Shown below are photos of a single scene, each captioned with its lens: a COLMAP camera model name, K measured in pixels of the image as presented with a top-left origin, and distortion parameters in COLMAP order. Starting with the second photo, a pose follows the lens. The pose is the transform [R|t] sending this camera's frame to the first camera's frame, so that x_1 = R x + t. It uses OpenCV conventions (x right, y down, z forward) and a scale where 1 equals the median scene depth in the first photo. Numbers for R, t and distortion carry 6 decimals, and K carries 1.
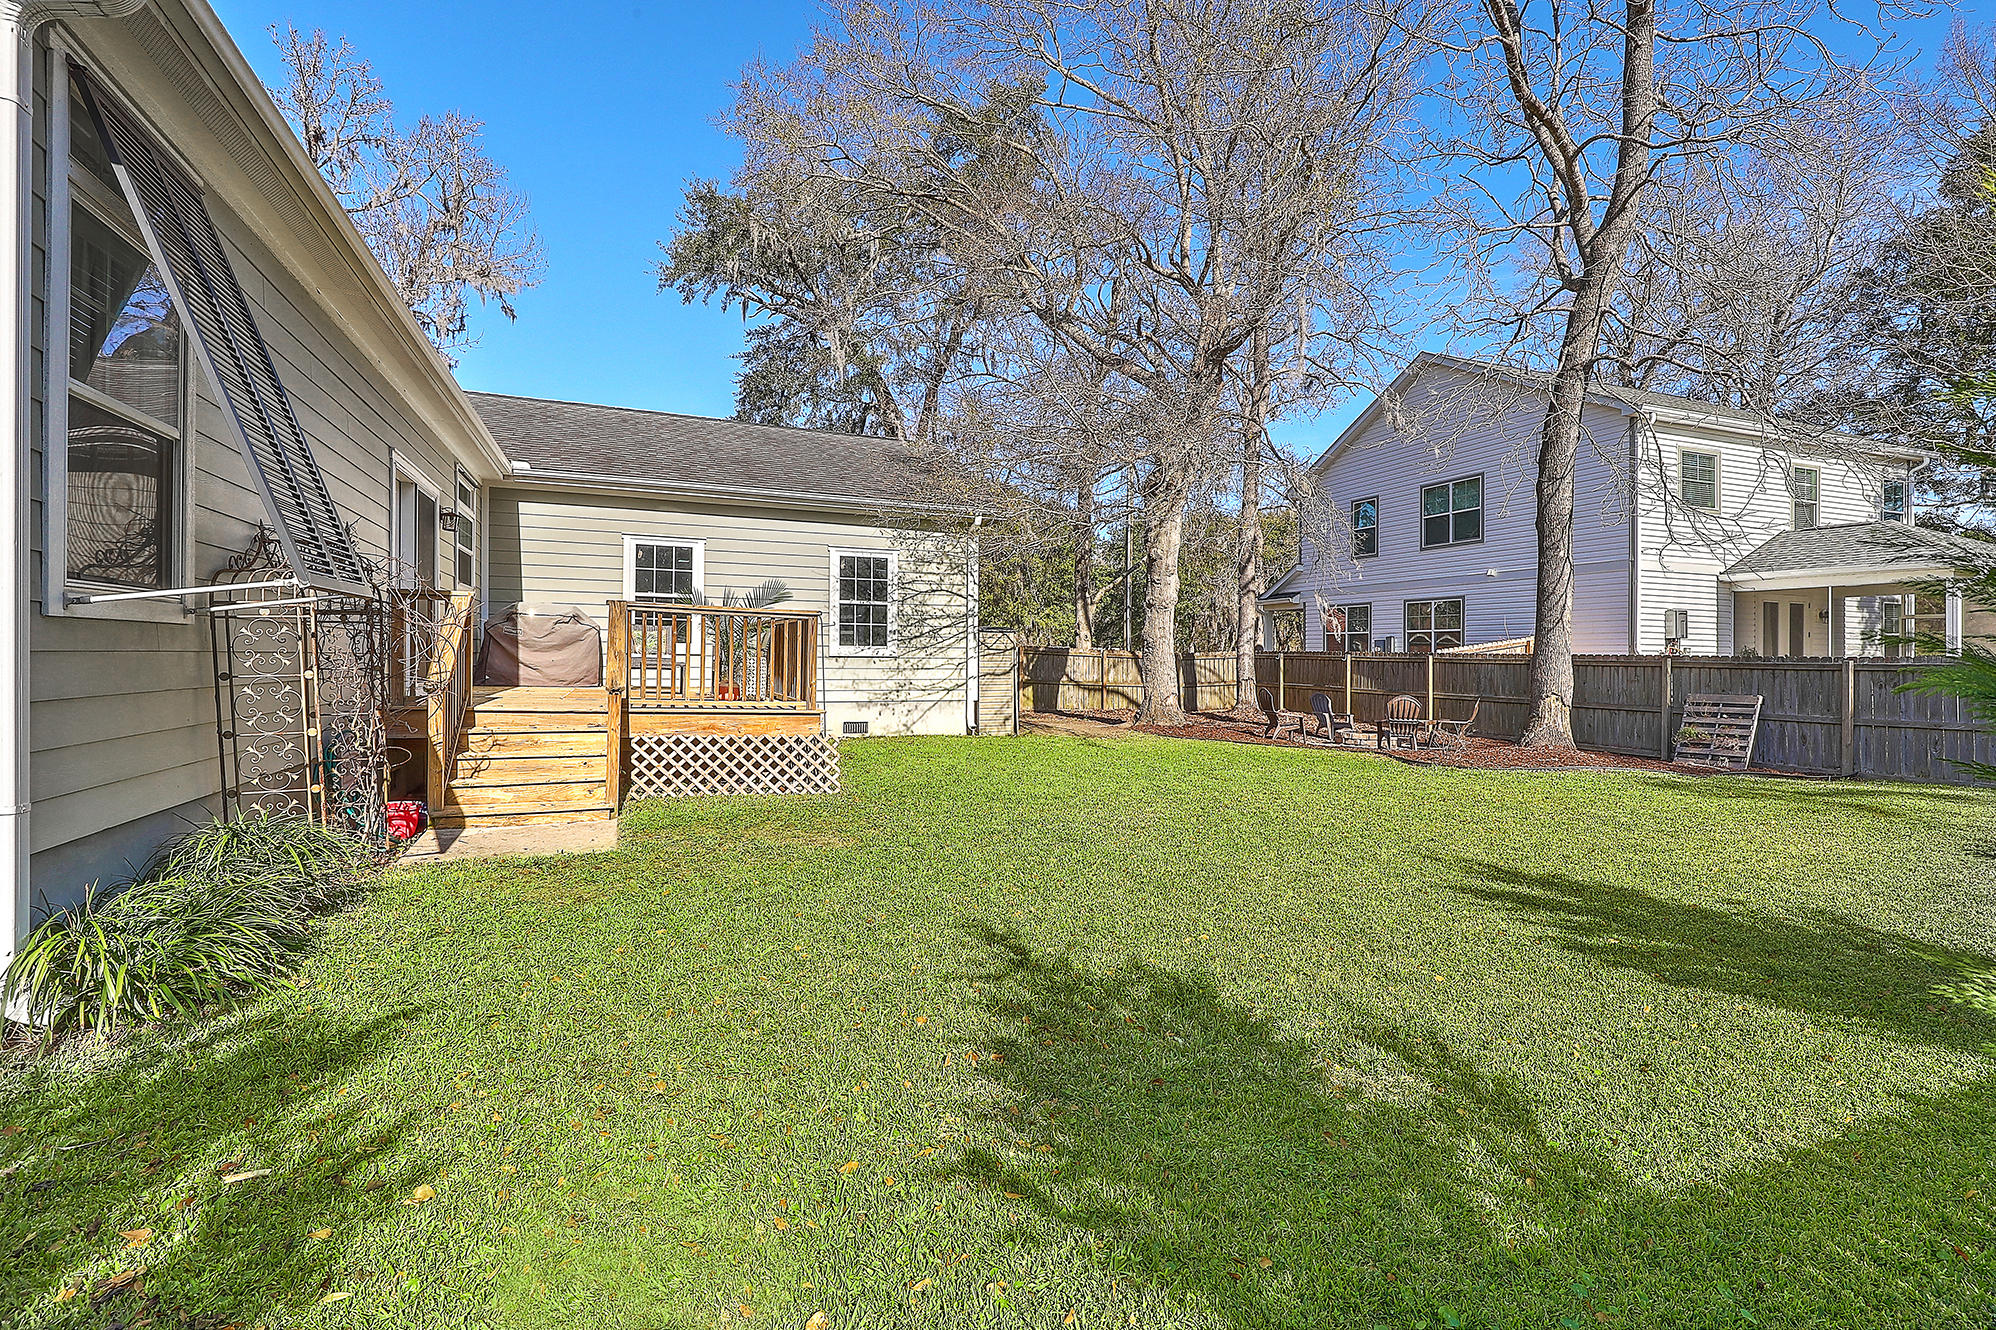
lens RADIAL K [[927.8, 0, 998.0], [0, 927.8, 665.0], [0, 0, 1]] dist [0.059976, -0.000045]
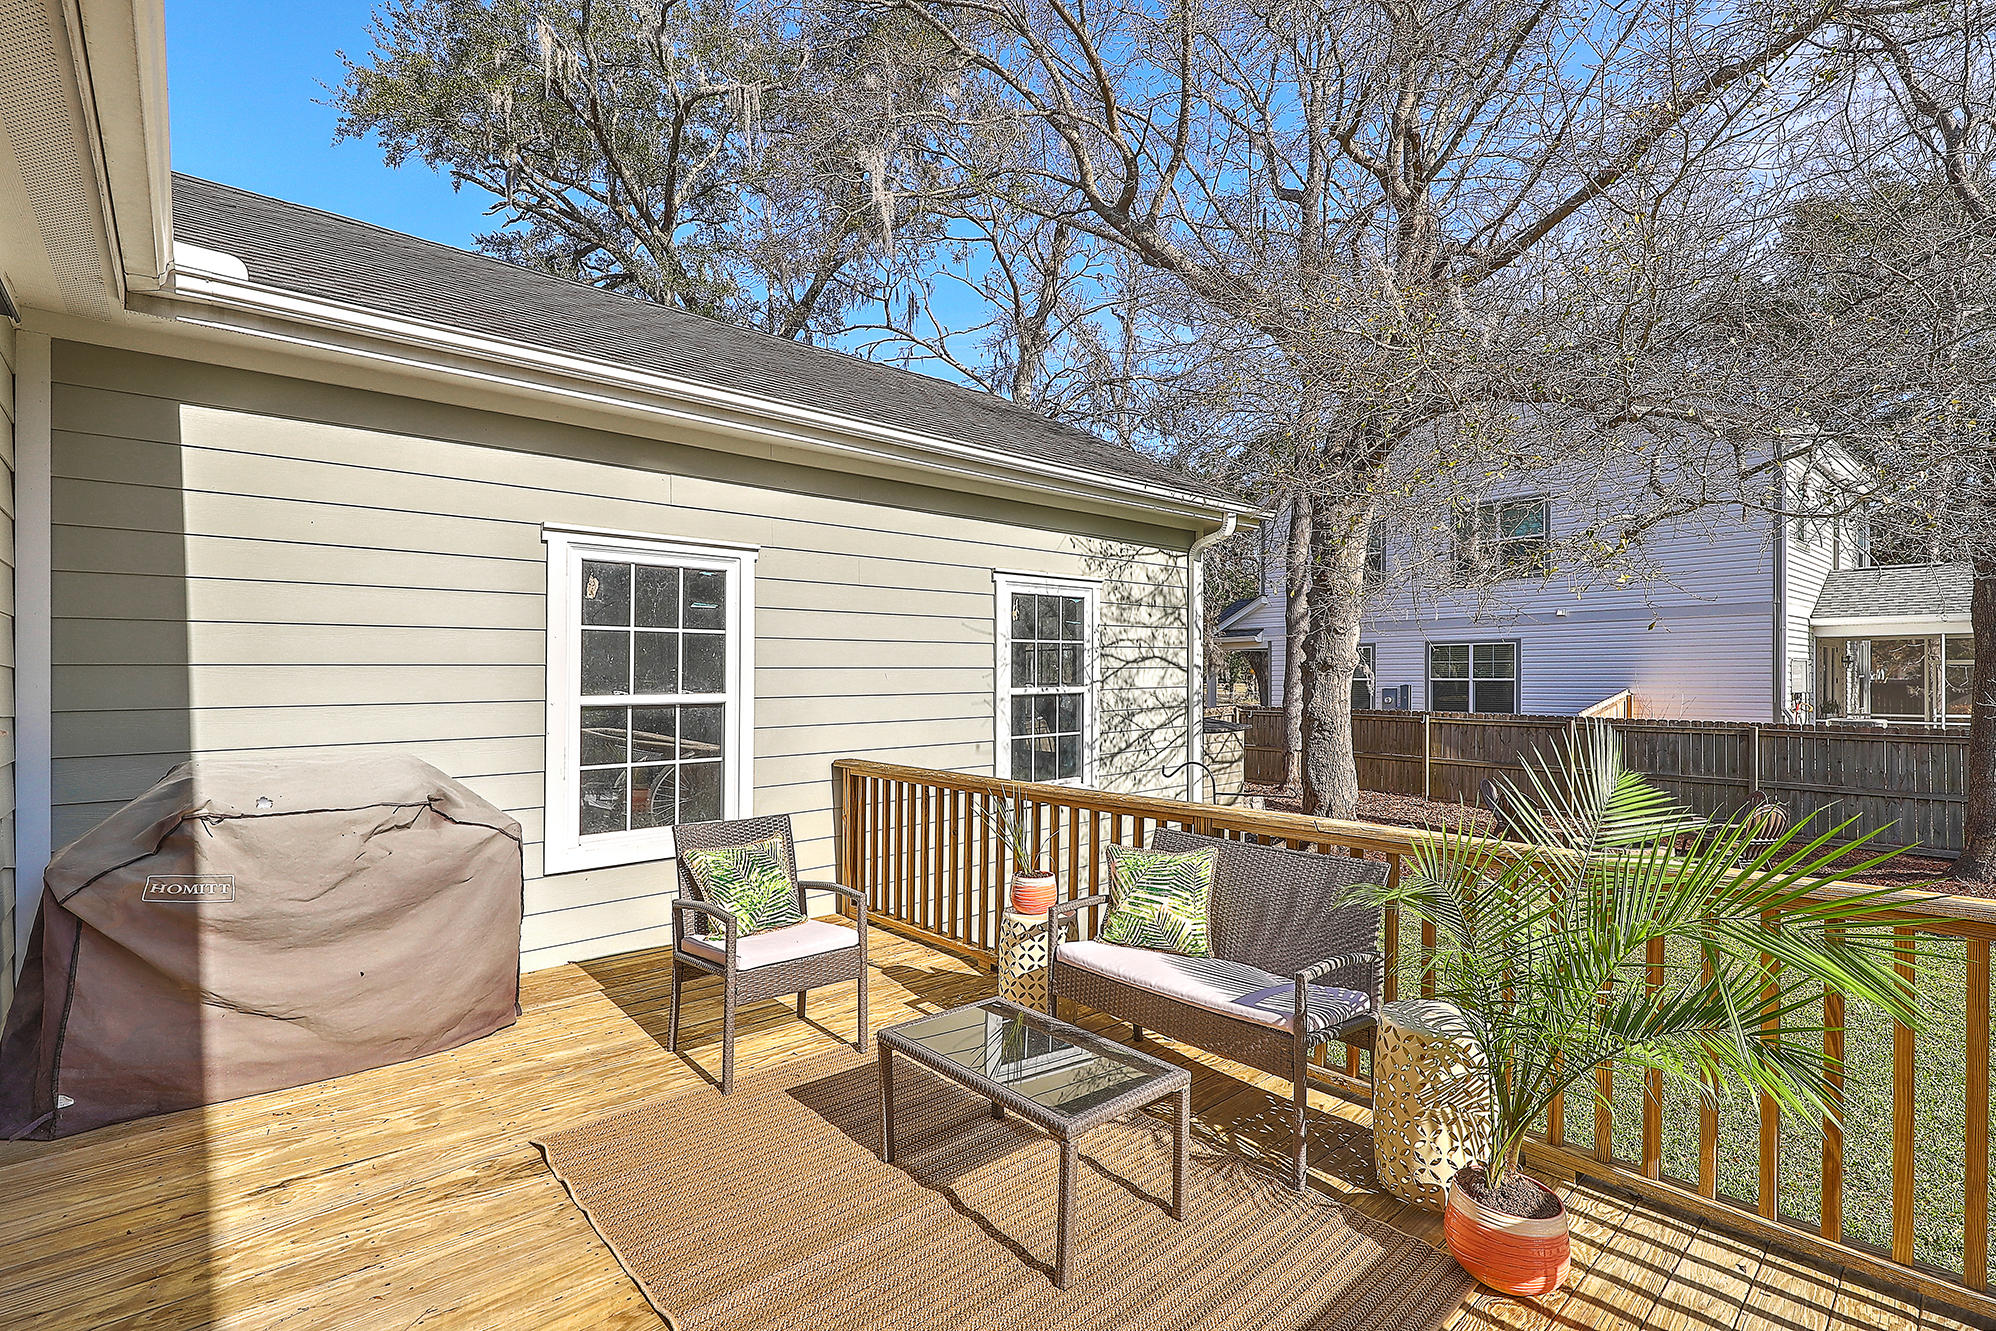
lens RADIAL K [[905.9, 0, 1001.7], [0, 905.9, 657.3], [0, 0, 1]] dist [0.032913, 0.000076]
pose [[0.937802, -0.014866, 0.346851, -0.322823], [0.023416, 0.999516, -0.020472, -0.073434], [-0.346379, 0.027321, 0.937697, 0.562172]]
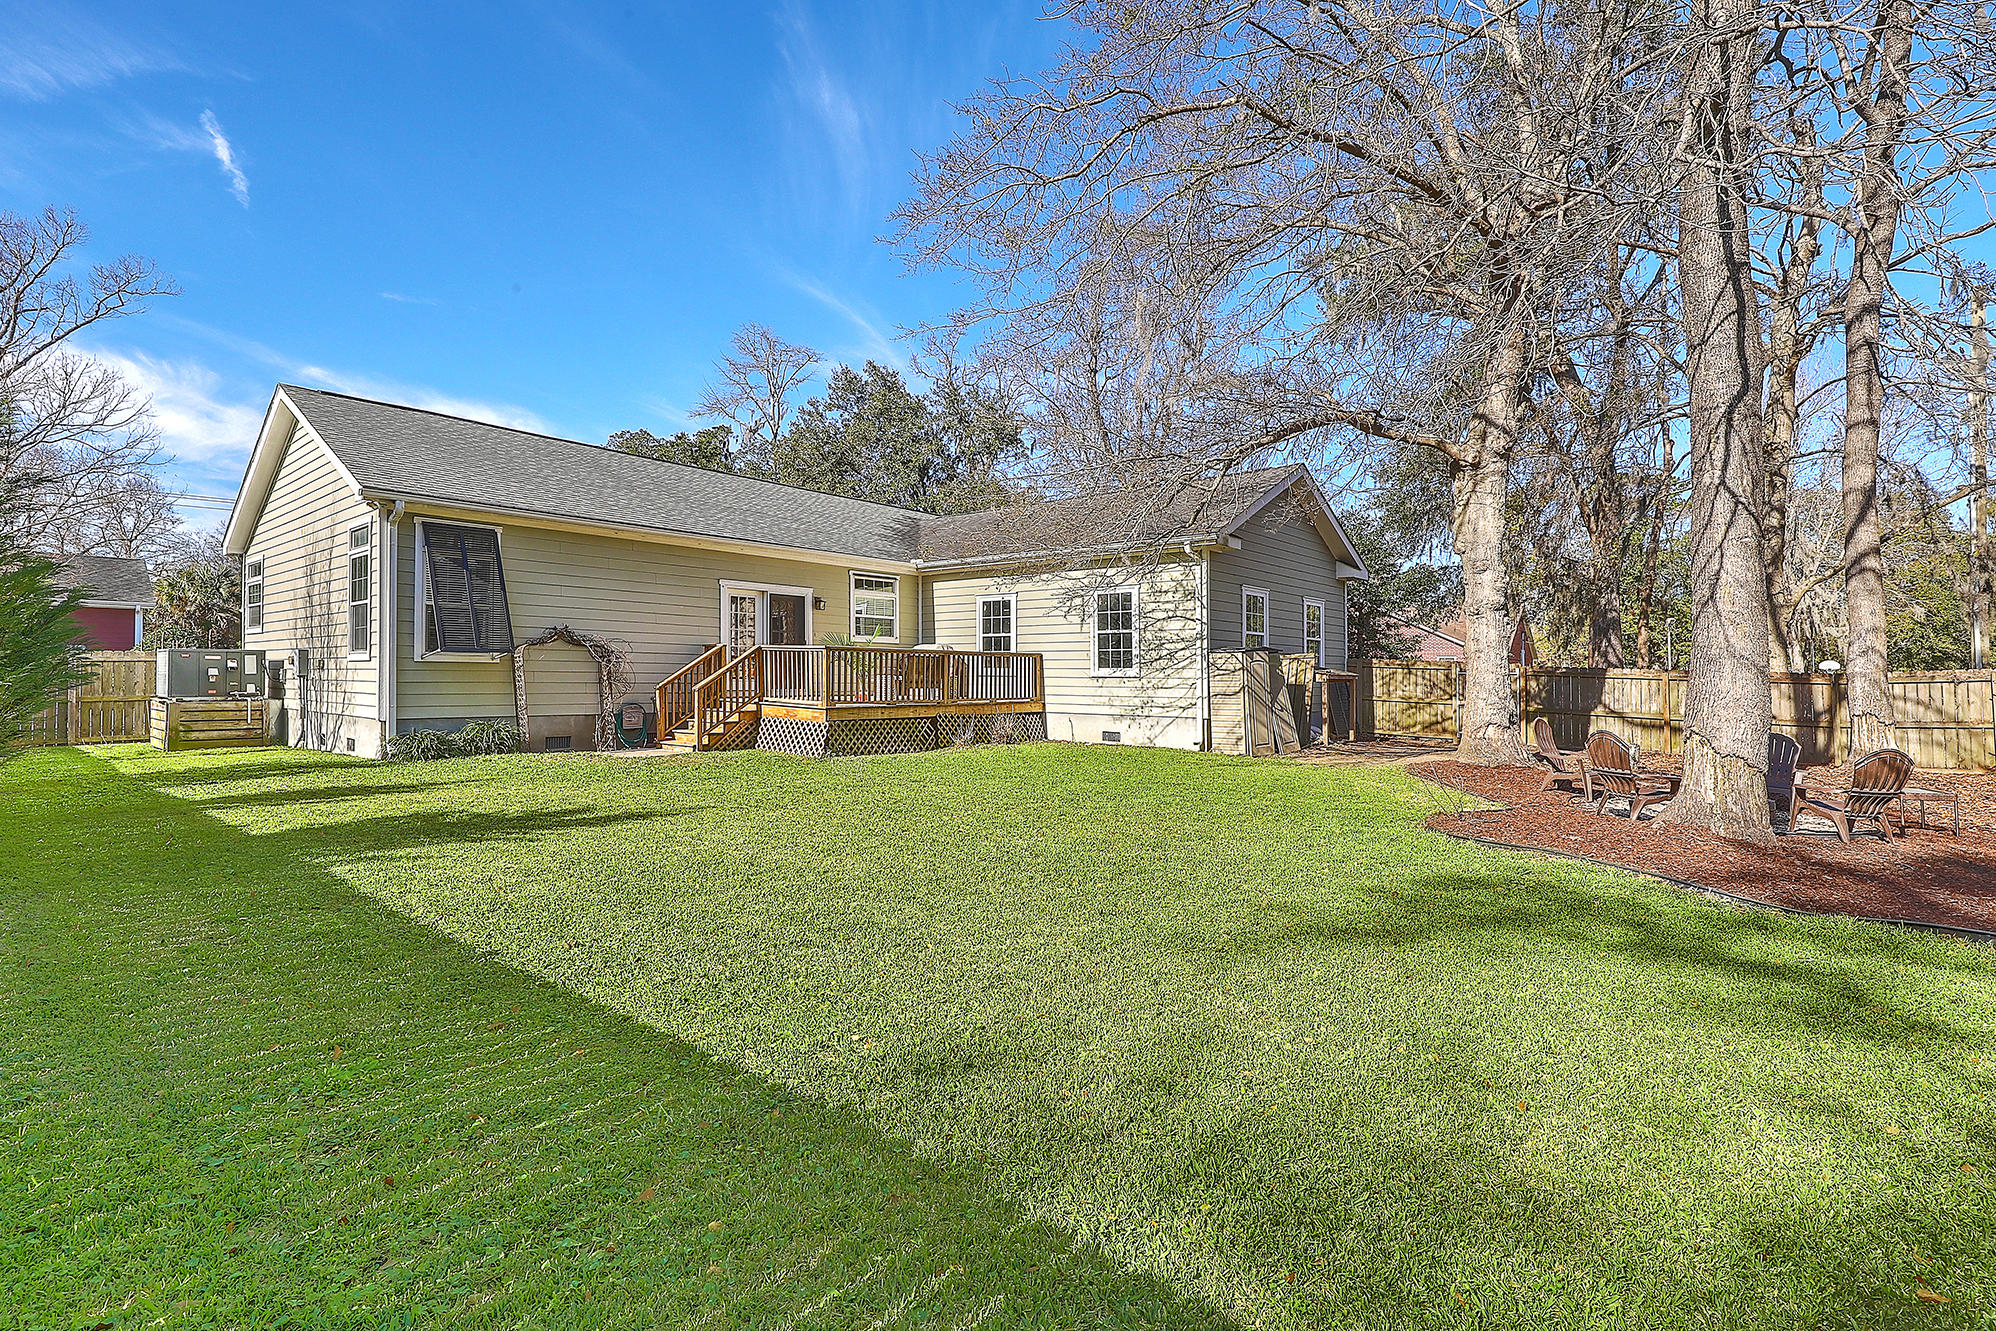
lens RADIAL K [[927.8, 0, 998.0], [0, 927.8, 665.5], [0, 0, 1]] dist [0.059976, -0.000045]
pose [[0.468340, -0.017649, -0.883372, 0.822163], [-0.012214, 0.999576, -0.026447, 0.009027], [0.883464, 0.023176, 0.467926, 0.307527]]
